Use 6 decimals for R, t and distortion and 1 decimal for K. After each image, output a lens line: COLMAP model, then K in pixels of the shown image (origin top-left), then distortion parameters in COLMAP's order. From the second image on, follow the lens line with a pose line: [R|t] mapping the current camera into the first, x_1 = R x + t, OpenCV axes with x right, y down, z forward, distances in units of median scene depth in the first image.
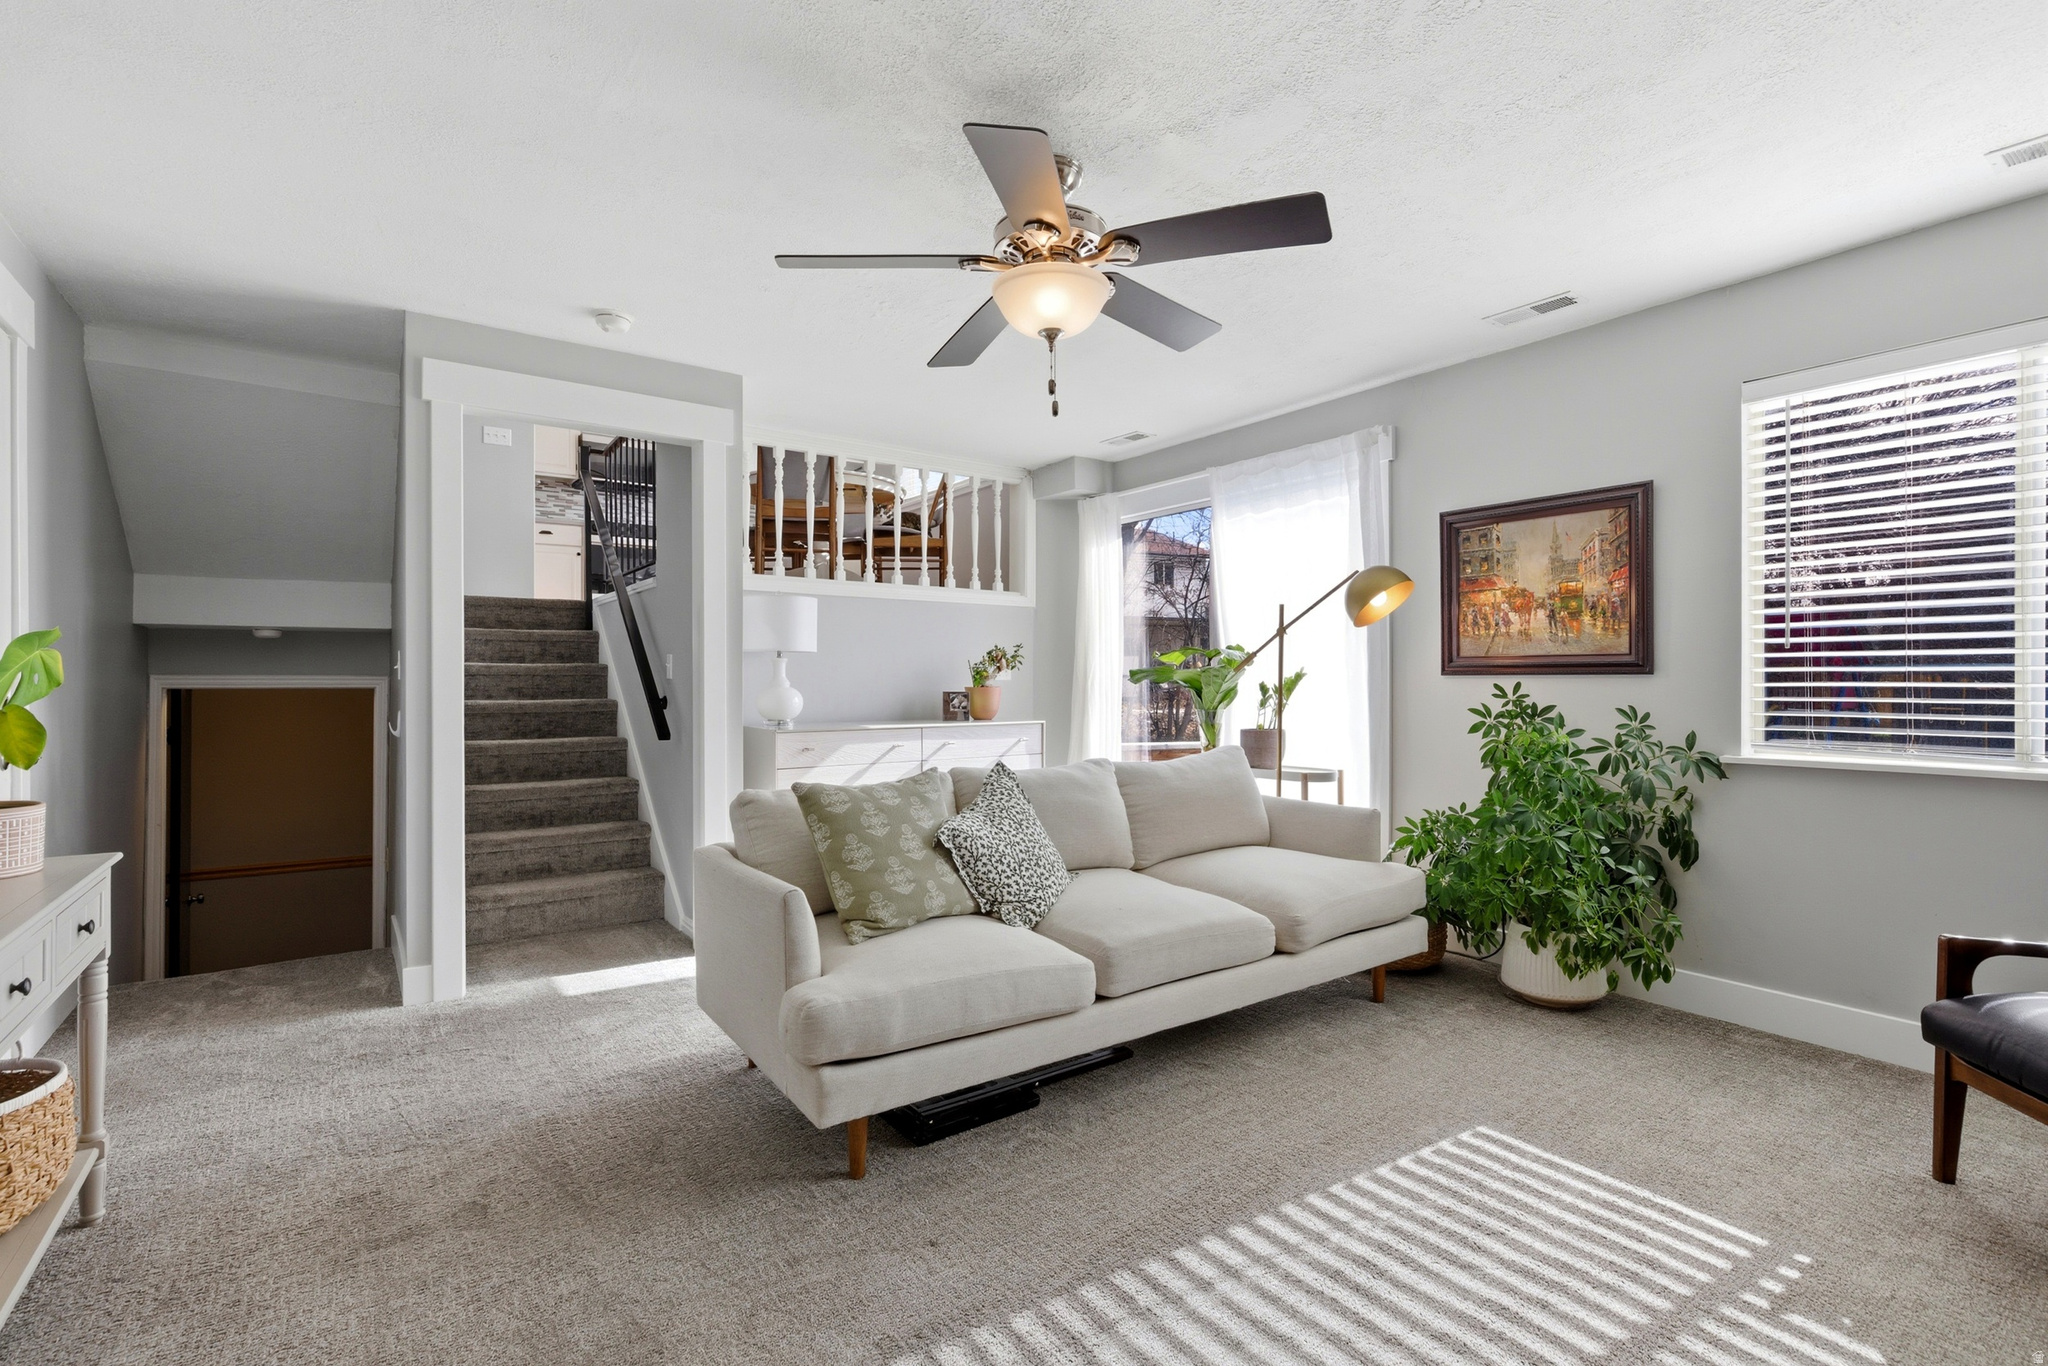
lens RADIAL K [[938.8, 0, 1027.3], [0, 938.8, 689.3], [0, 0, 1]] dist [0.004916, 0.000914]
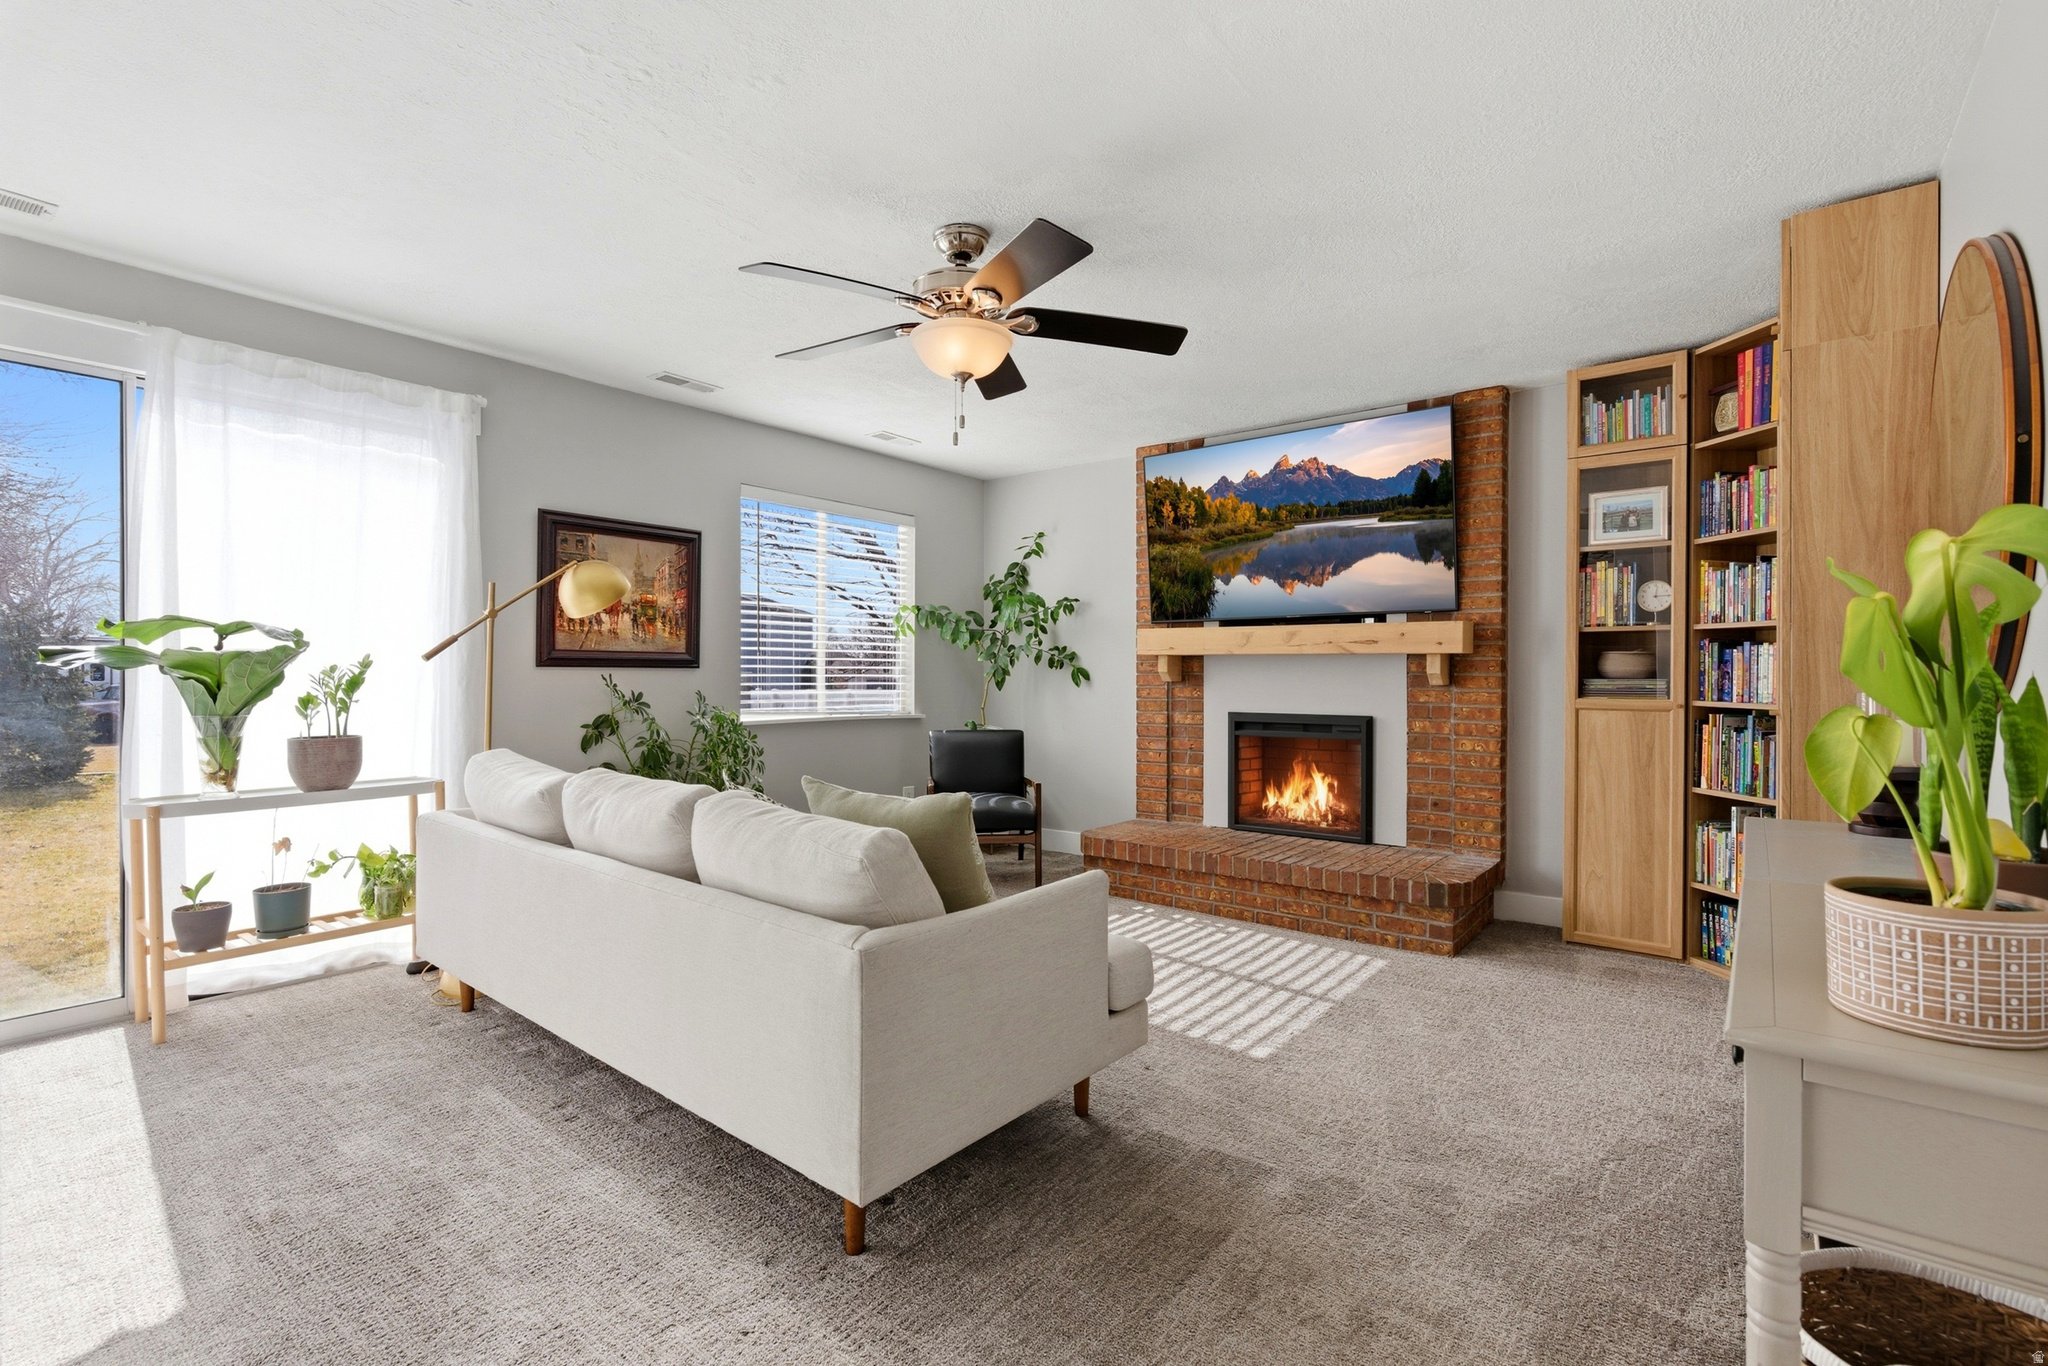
lens RADIAL K [[938.8, 0, 1030.4], [0, 938.8, 682.7], [0, 0, 1]] dist [0.004916, 0.000914]
pose [[-0.288708, -0.008589, 0.957379, -0.775137], [0.009325, 0.999887, 0.011783, -0.005276], [-0.957372, 0.012329, -0.288595, 0.865583]]
